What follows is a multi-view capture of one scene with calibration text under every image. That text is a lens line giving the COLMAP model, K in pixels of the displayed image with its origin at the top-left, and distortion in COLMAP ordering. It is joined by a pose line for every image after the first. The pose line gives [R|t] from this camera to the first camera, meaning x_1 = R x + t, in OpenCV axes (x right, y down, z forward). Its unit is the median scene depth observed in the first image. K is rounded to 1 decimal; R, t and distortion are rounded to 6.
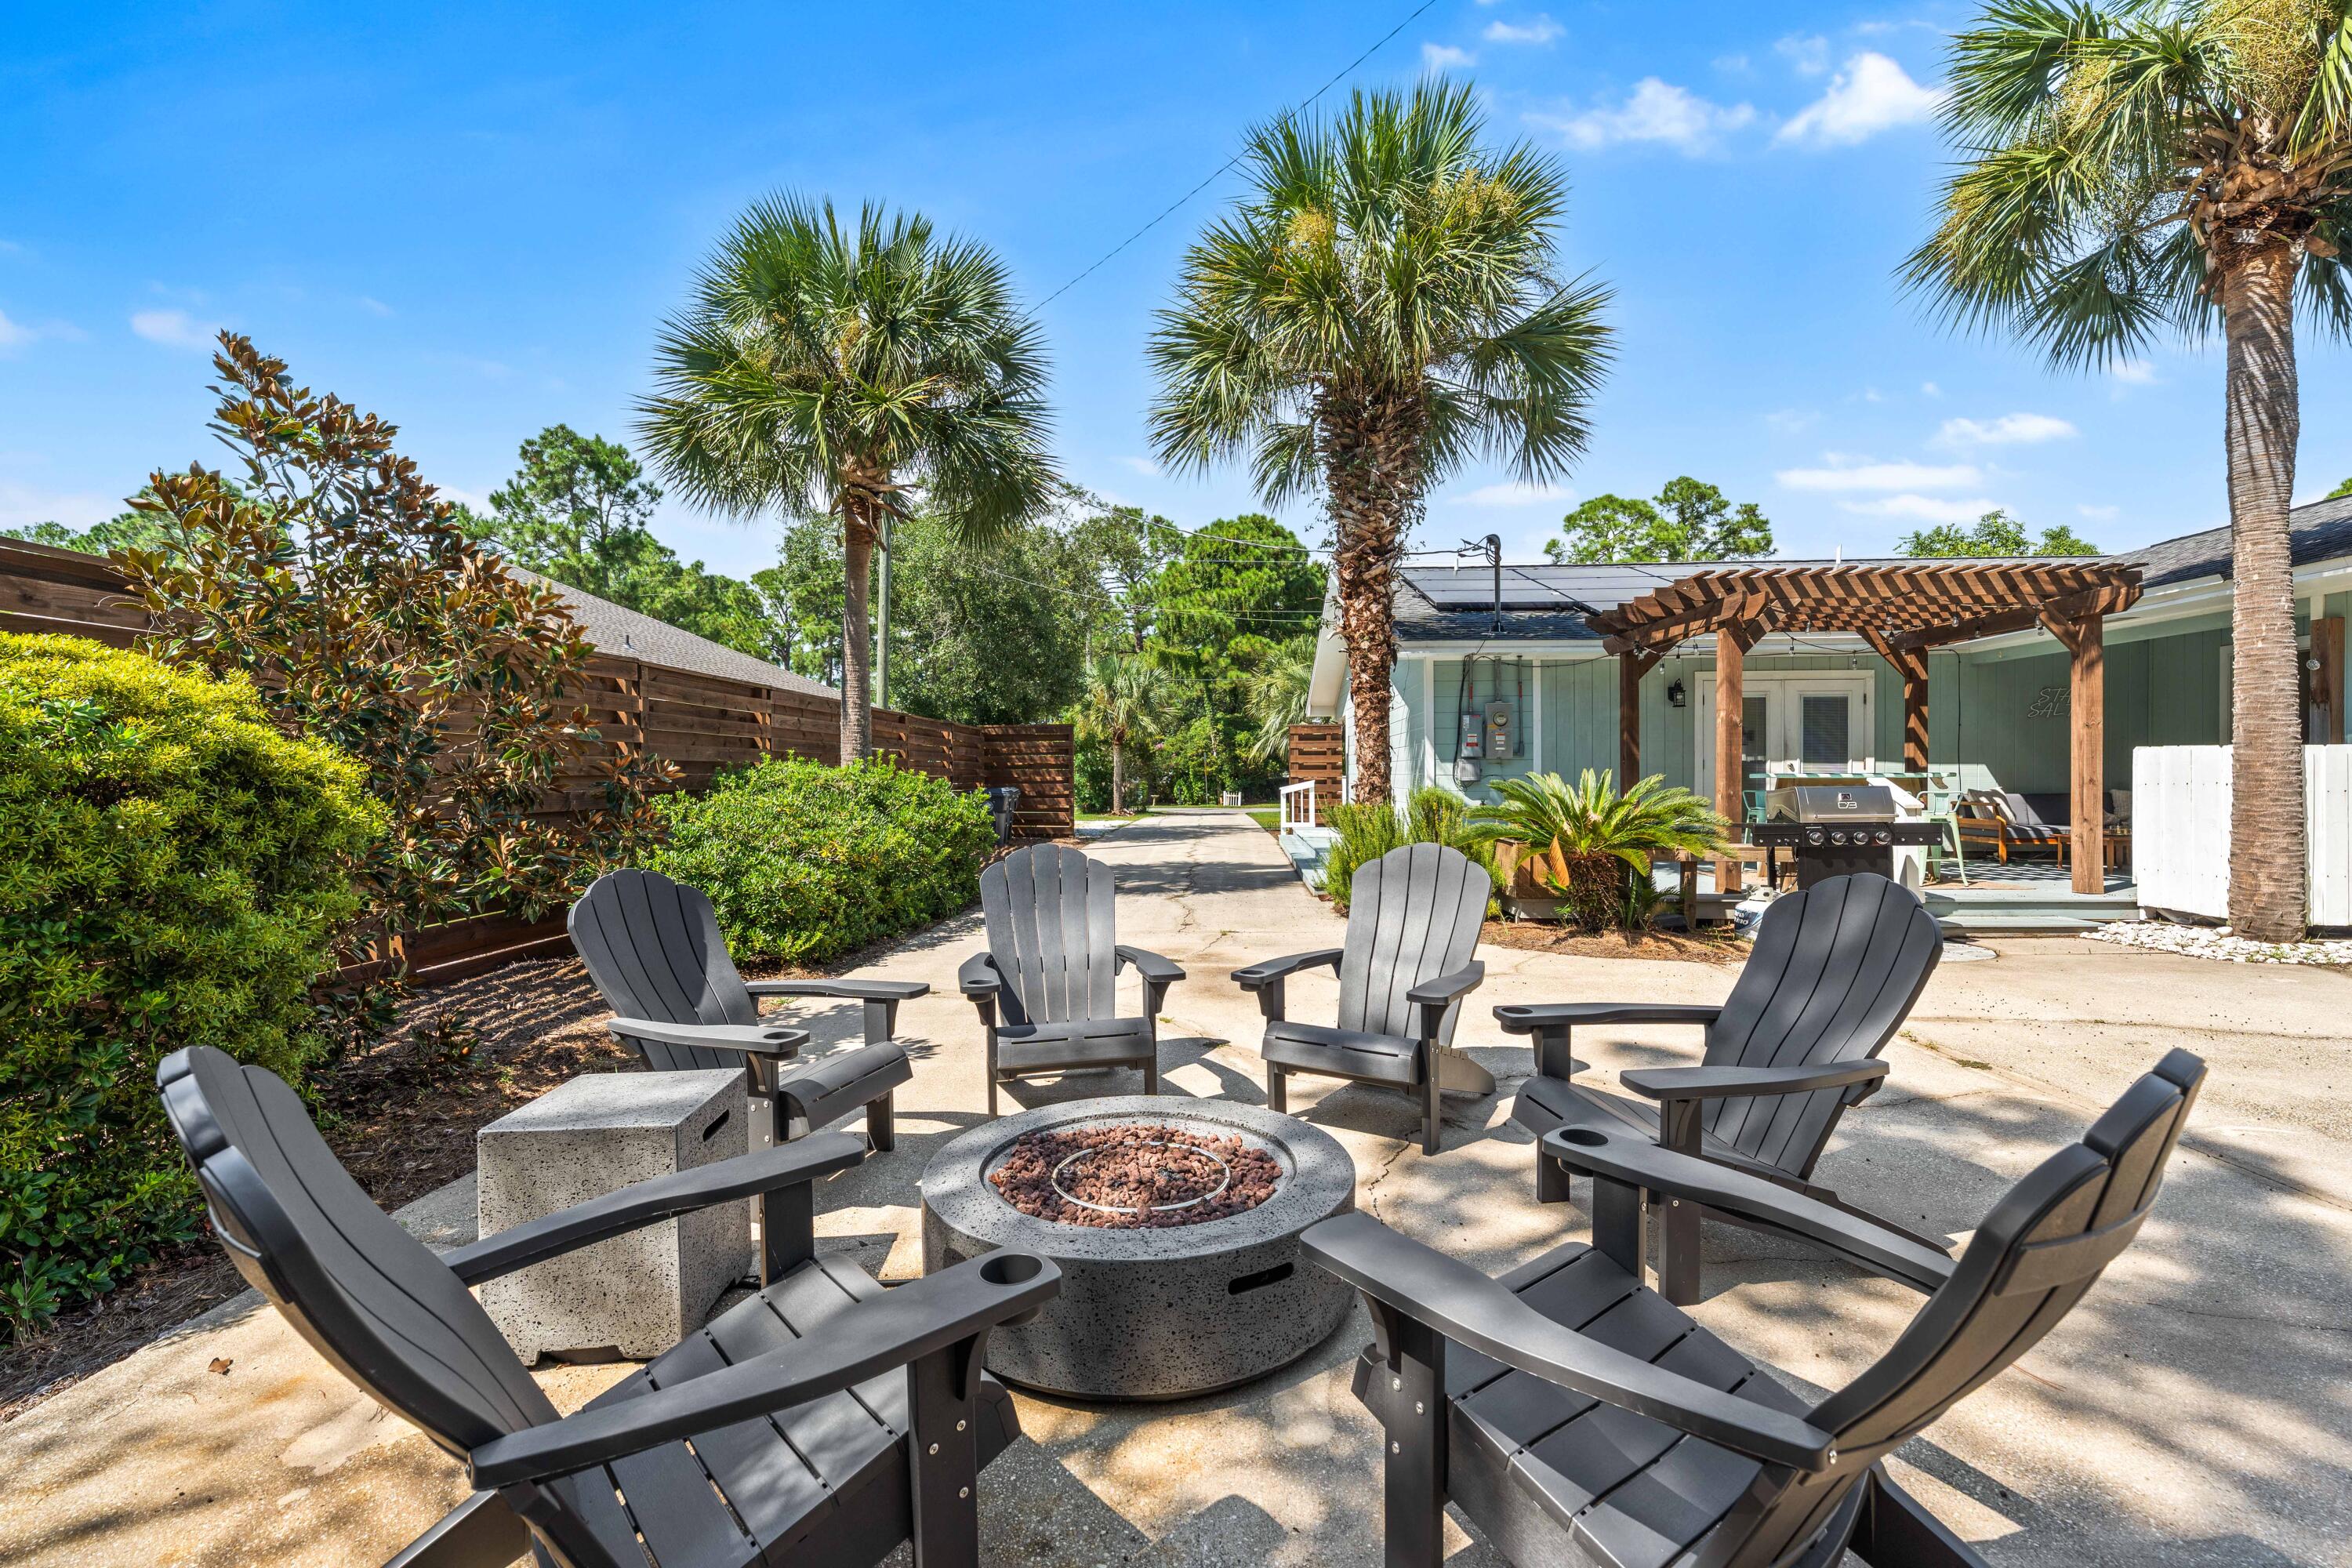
lens RADIAL K [[1013.2, 0, 1177.3], [0, 1013.2, 780.7], [0, 0, 1]] dist [-0.002932, 0.000025]
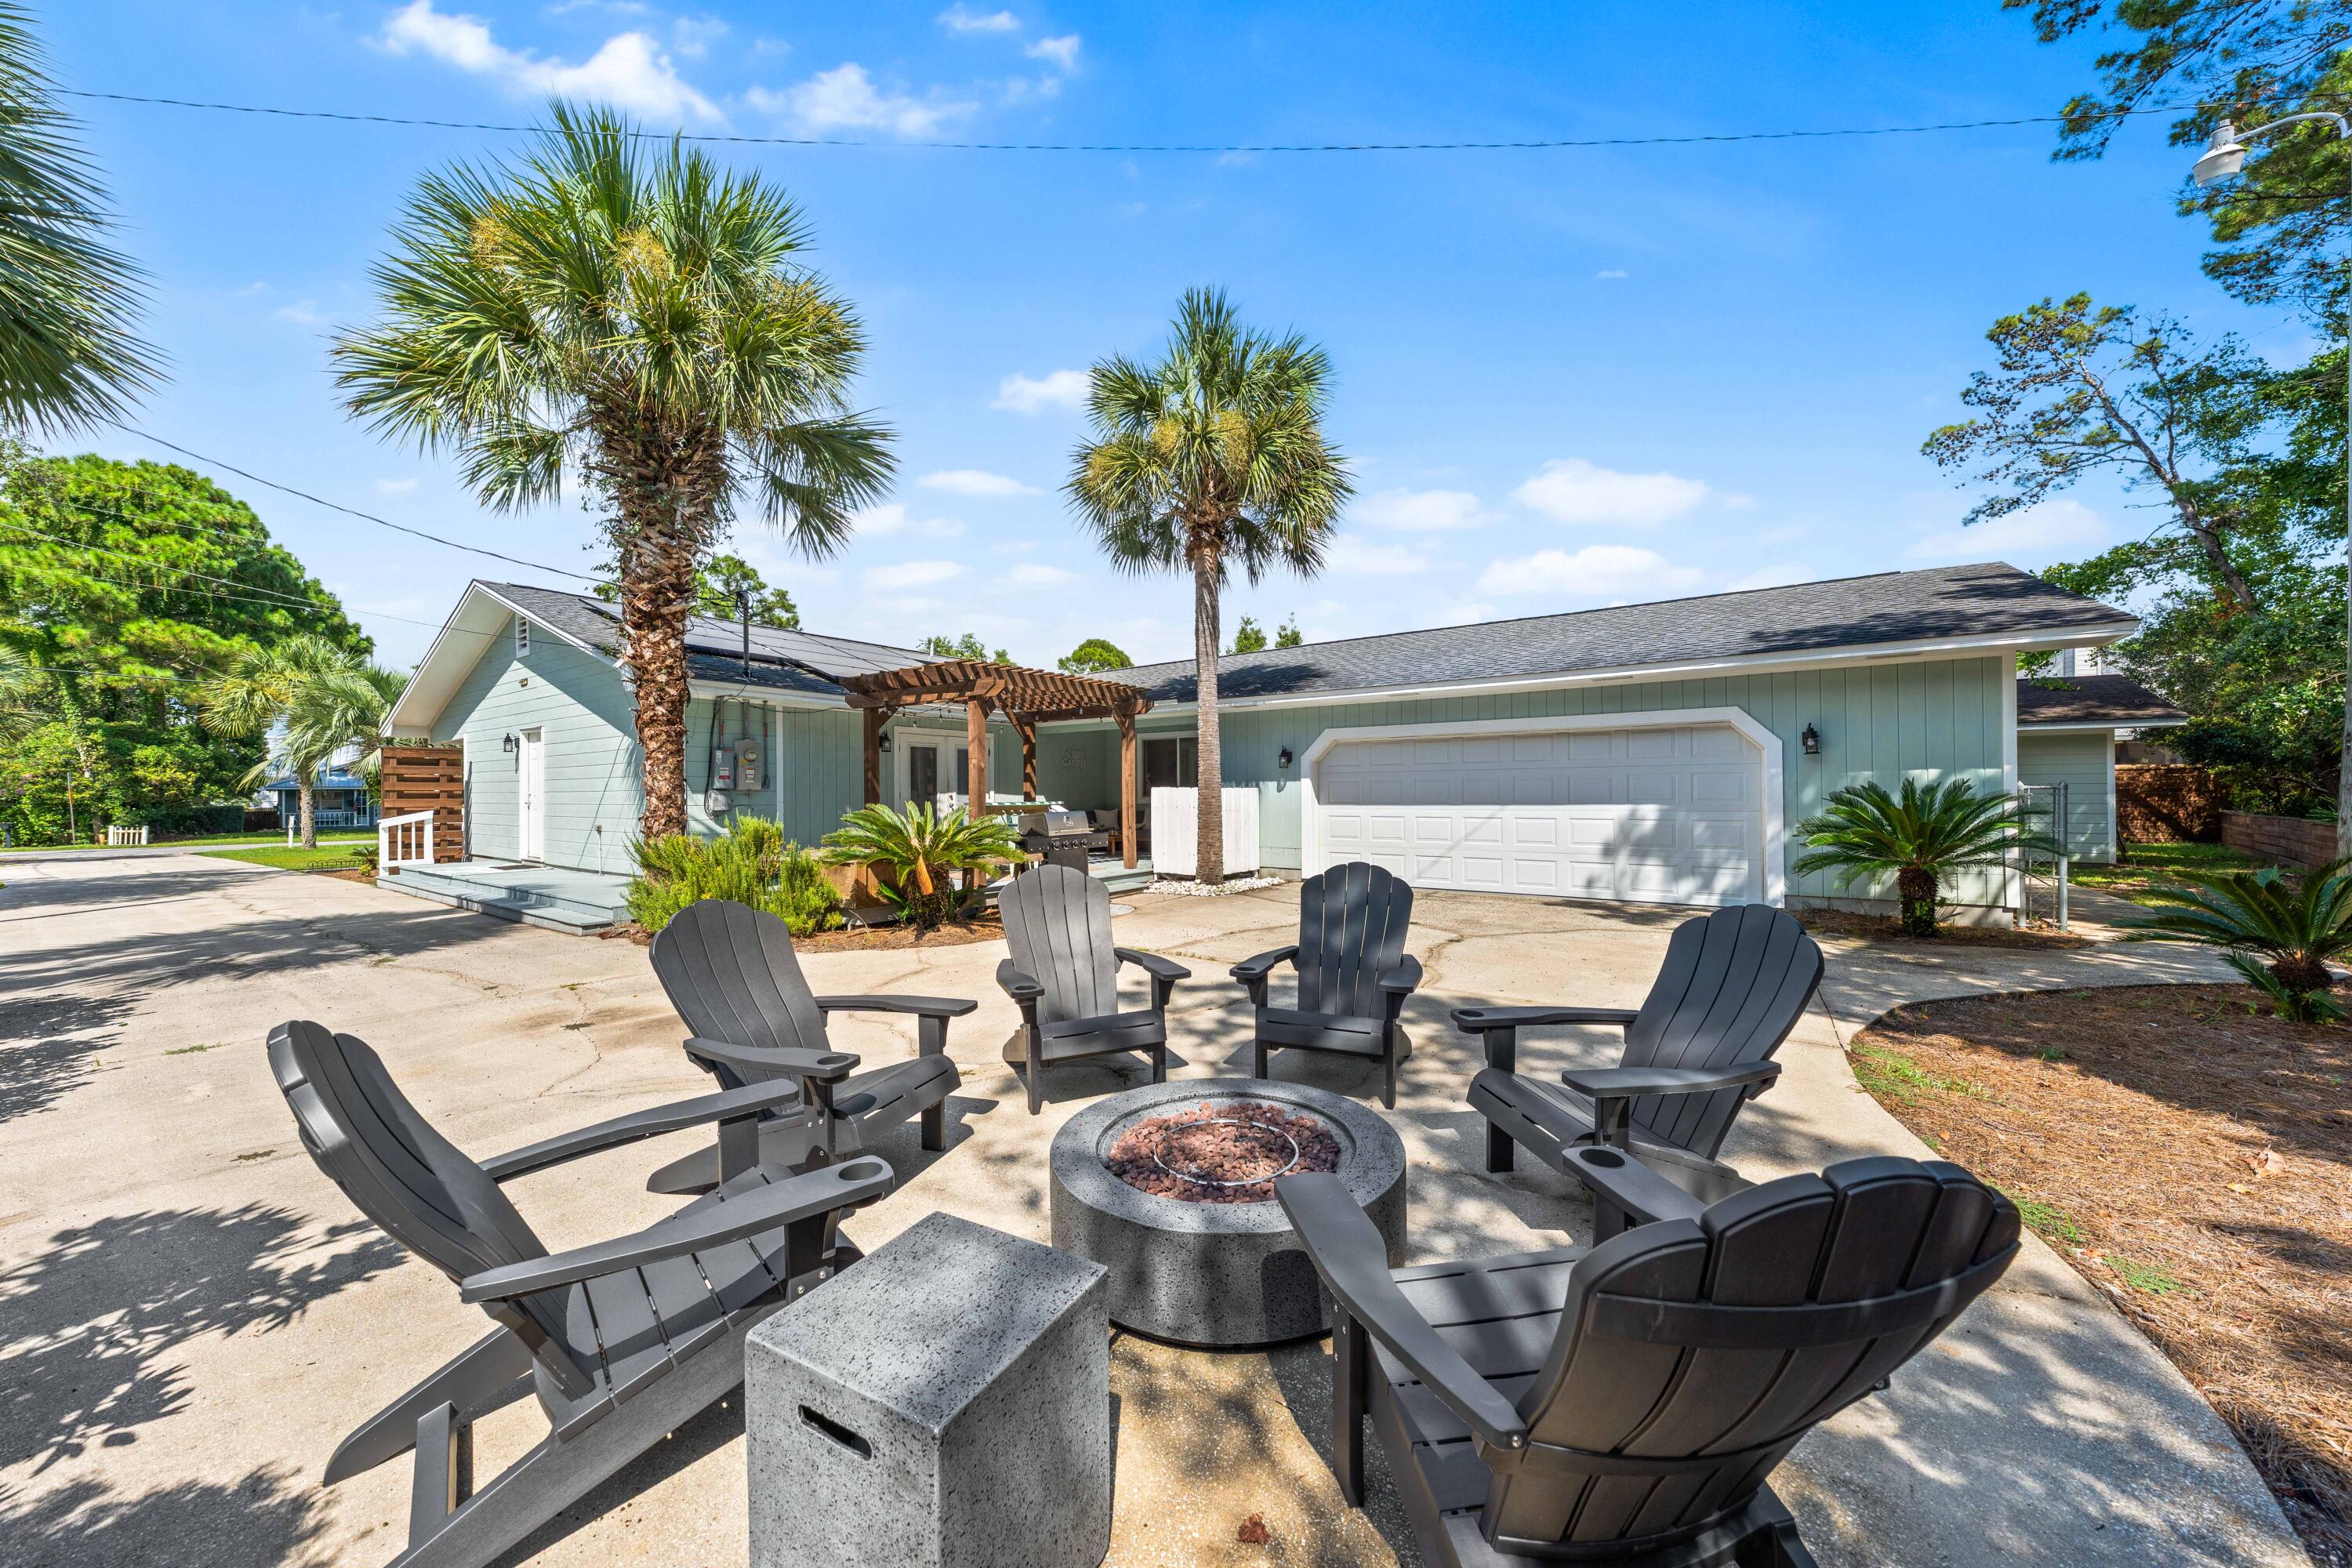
lens RADIAL K [[812.9, 0, 1177.1], [0, 812.9, 790.3], [0, 0, 1]] dist [-0.000273, -0.000169]
pose [[0.521583, 0.004430, 0.853189, -0.236403], [0.008916, 0.999904, -0.010642, -0.009089], [-0.853154, 0.013158, 0.521493, 0.139879]]
